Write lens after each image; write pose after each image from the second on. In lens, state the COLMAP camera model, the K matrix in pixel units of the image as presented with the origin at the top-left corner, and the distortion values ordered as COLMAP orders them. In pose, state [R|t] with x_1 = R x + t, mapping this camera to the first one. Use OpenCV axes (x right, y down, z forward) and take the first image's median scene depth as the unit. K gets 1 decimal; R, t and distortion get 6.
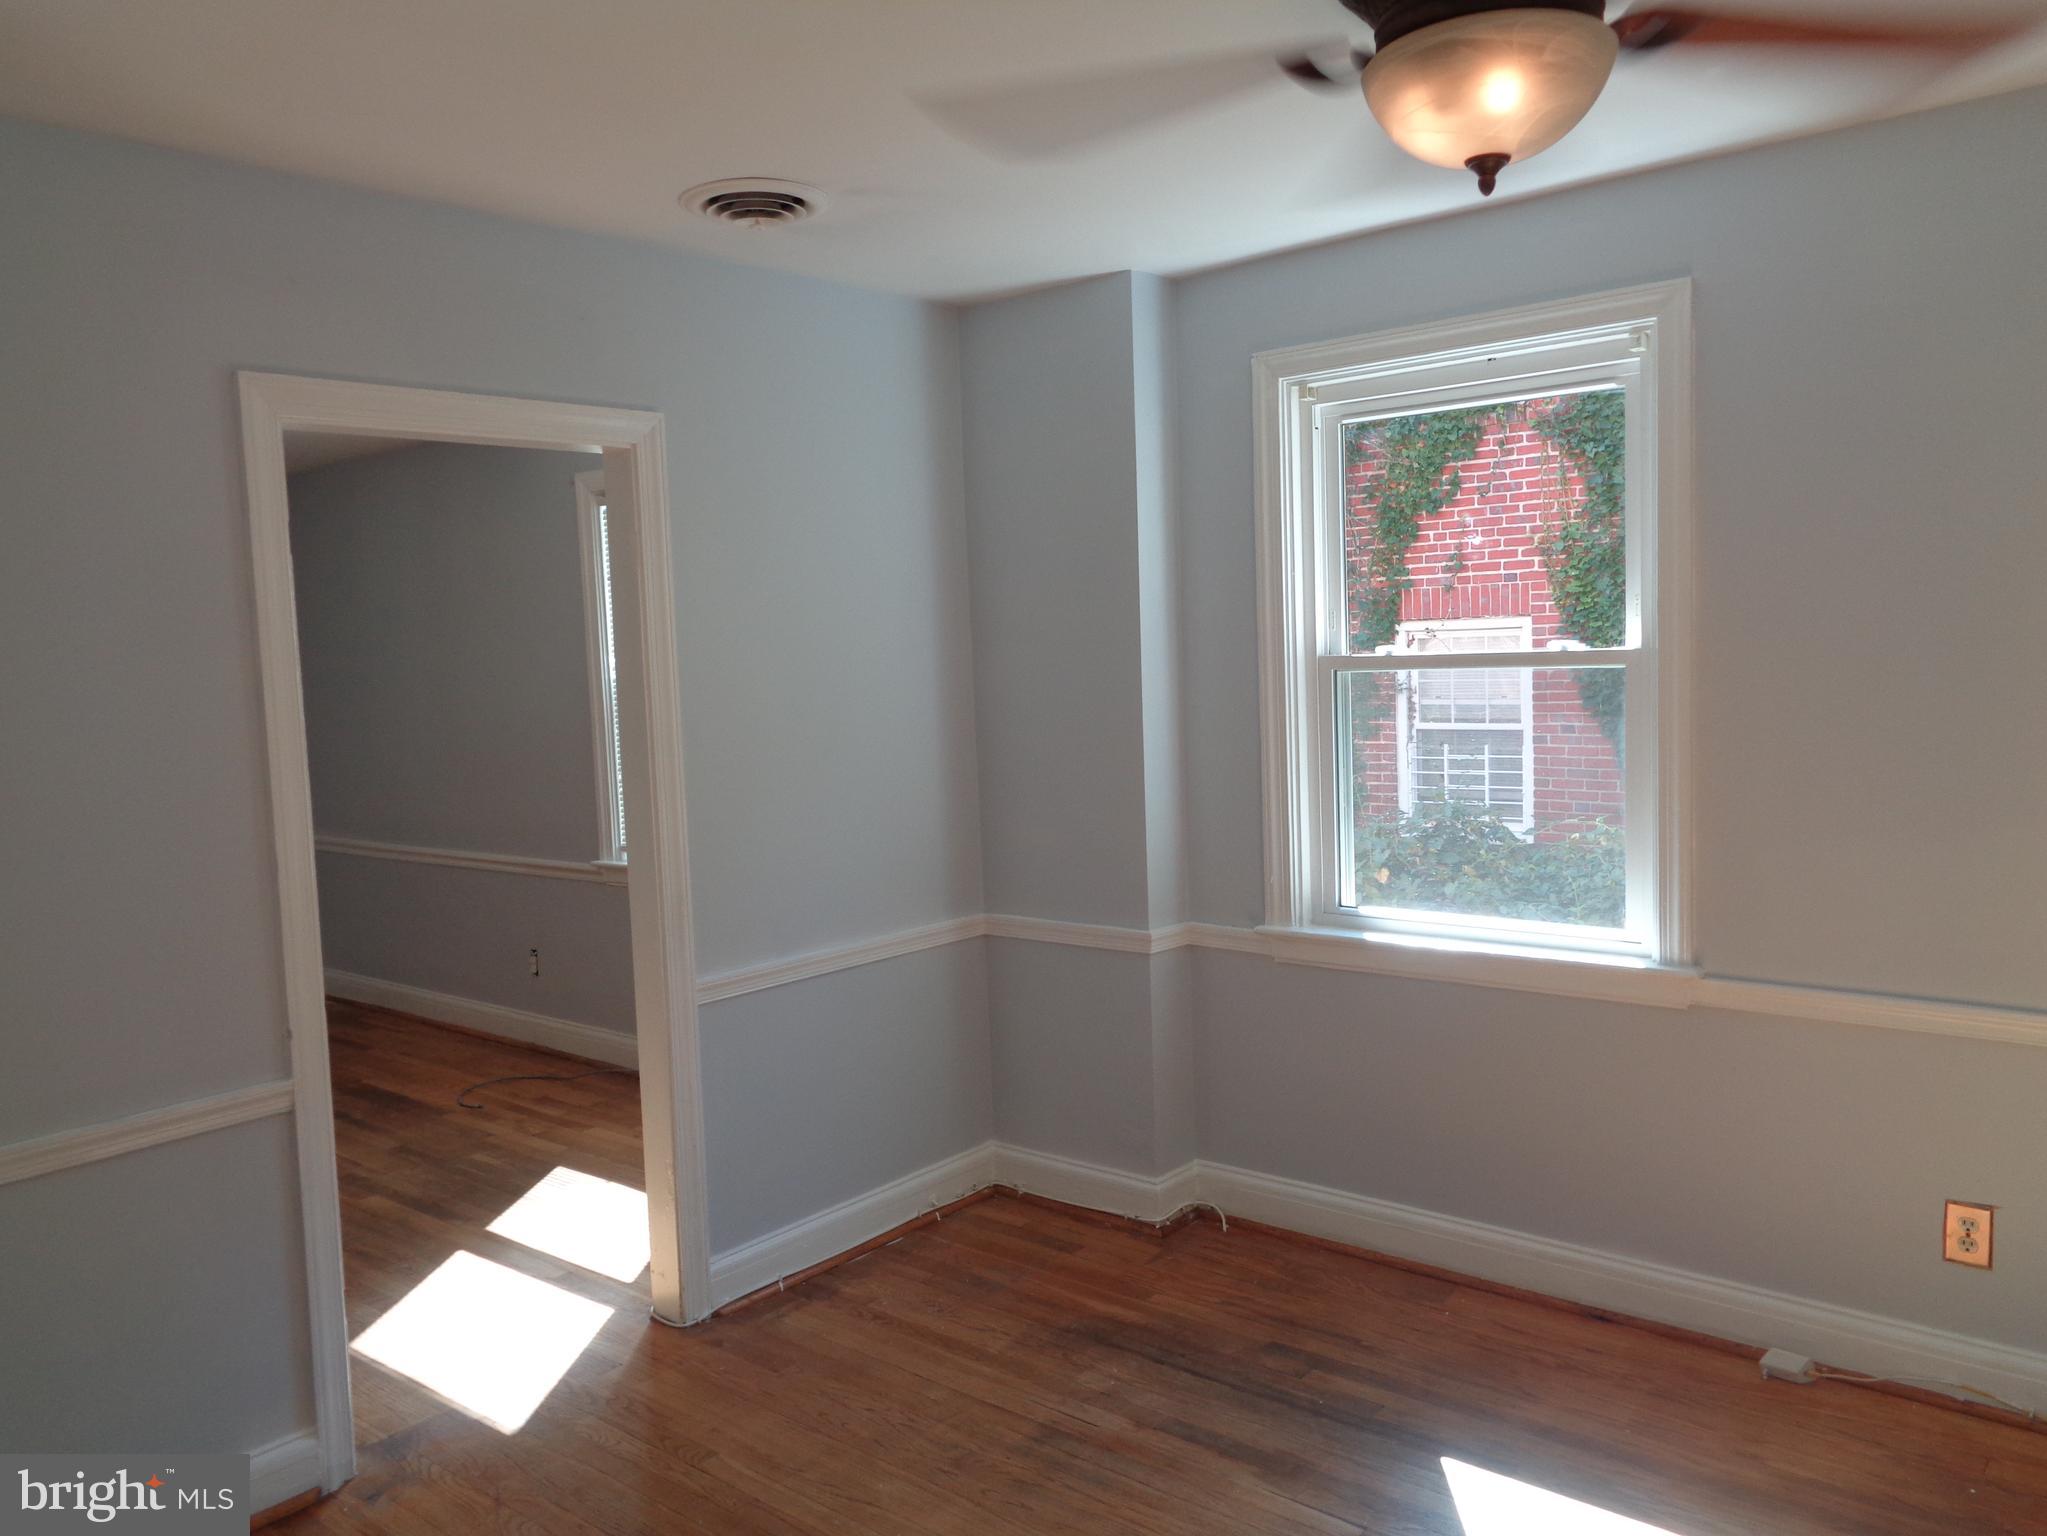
lens RADIAL K [[1540.5, 0, 1016.7], [0, 1540.5, 758.4], [0, 0, 1]] dist [0.008221, 0.005869]
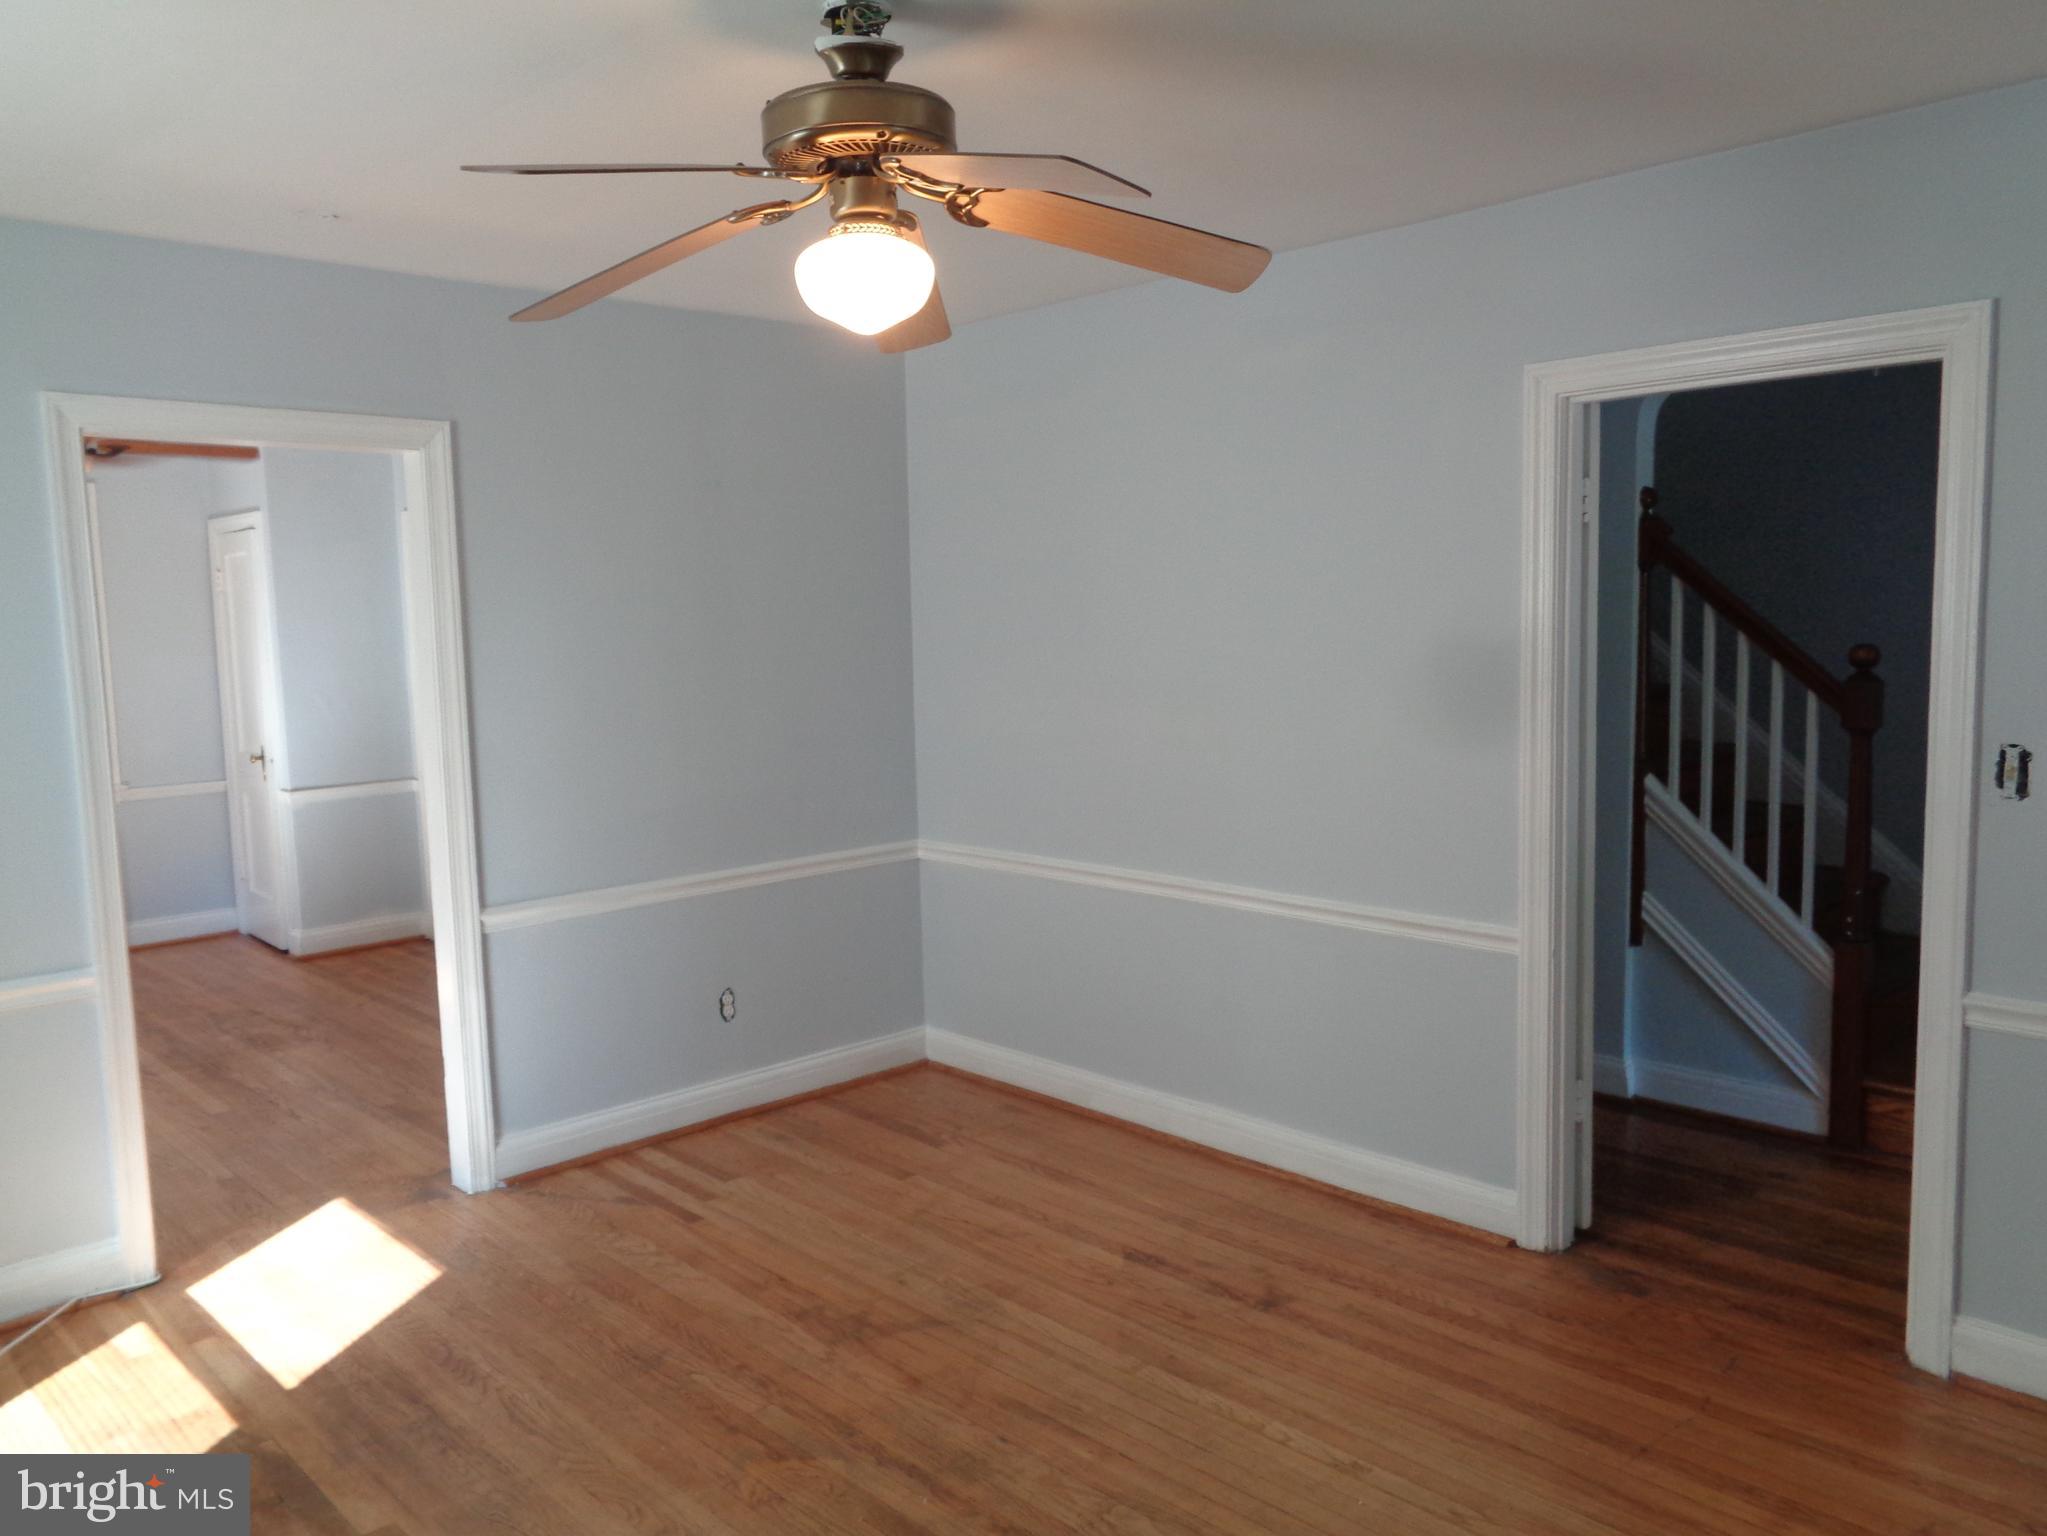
lens RADIAL K [[1540.5, 0, 1016.7], [0, 1540.5, 758.4], [0, 0, 1]] dist [0.008221, 0.005869]
pose [[-0.991382, 0.052293, 0.120115, -0.869537], [0.071863, 0.983695, 0.164865, -0.102796], [-0.109535, 0.172076, -0.978975, 1.738209]]
